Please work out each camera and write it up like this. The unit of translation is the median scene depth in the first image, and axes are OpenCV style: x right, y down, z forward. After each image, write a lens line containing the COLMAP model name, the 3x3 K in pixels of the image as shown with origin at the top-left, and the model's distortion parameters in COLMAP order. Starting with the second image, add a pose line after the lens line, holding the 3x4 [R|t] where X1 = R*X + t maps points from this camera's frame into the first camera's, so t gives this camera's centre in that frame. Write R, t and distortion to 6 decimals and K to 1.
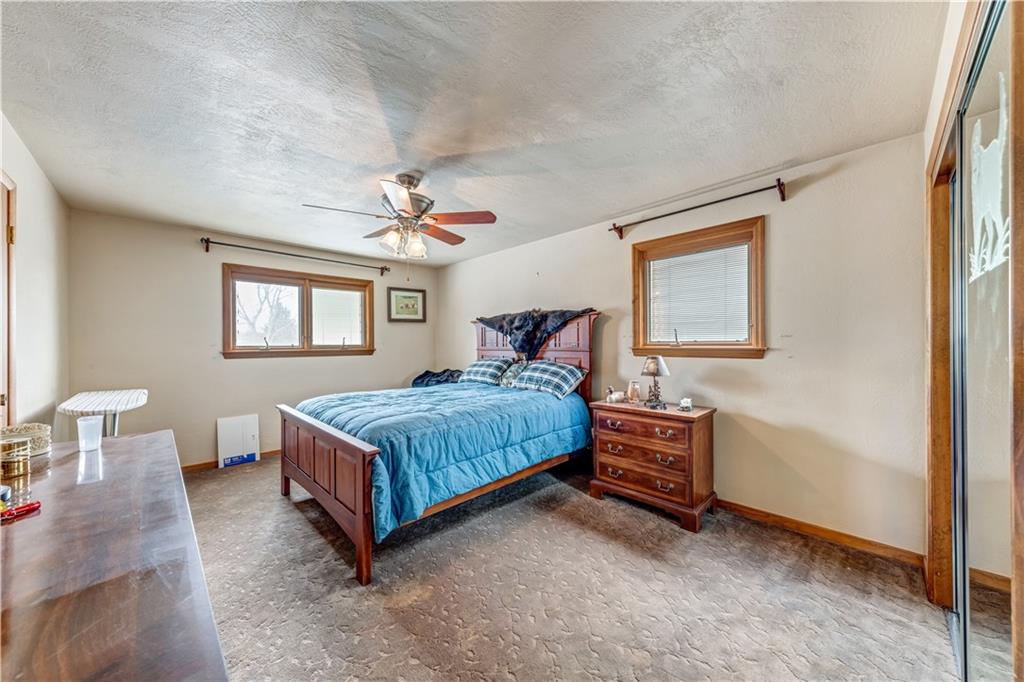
lens RADIAL K [[363.4, 0, 516.3], [0, 363.4, 341.6], [0, 0, 1]] dist [-0.001205, -0.000234]
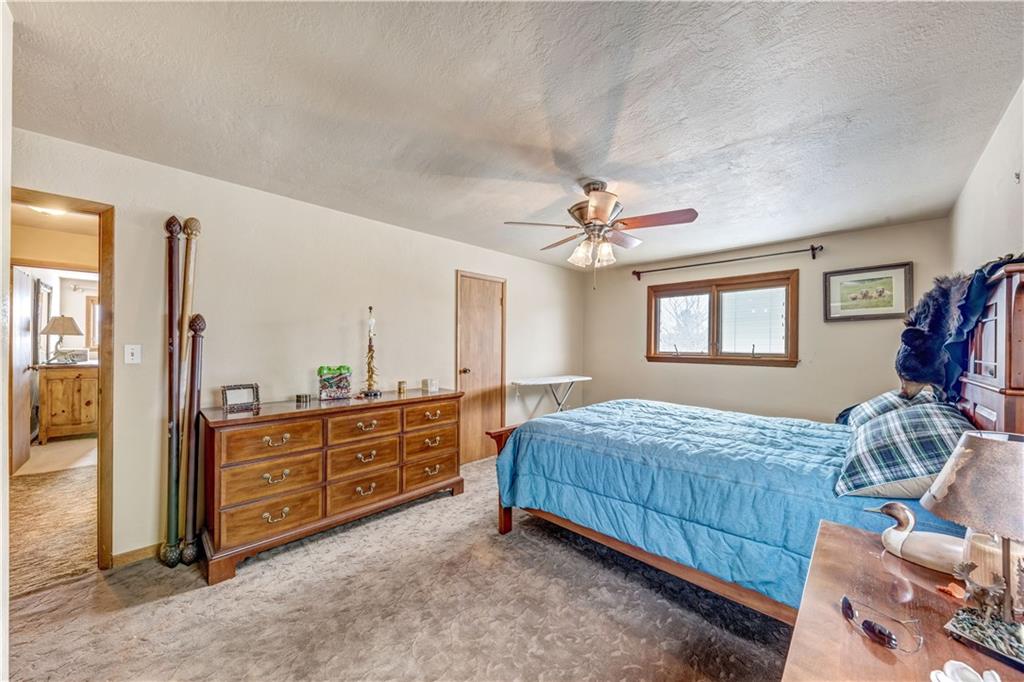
lens RADIAL K [[363.4, 0, 516.2], [0, 363.4, 343.3], [0, 0, 1]] dist [-0.001205, -0.000234]
pose [[0.009479, -0.000930, -0.999955, 0.424863], [-0.004572, 0.999989, -0.000973, -0.012147], [0.999945, 0.004581, 0.009474, 0.484075]]
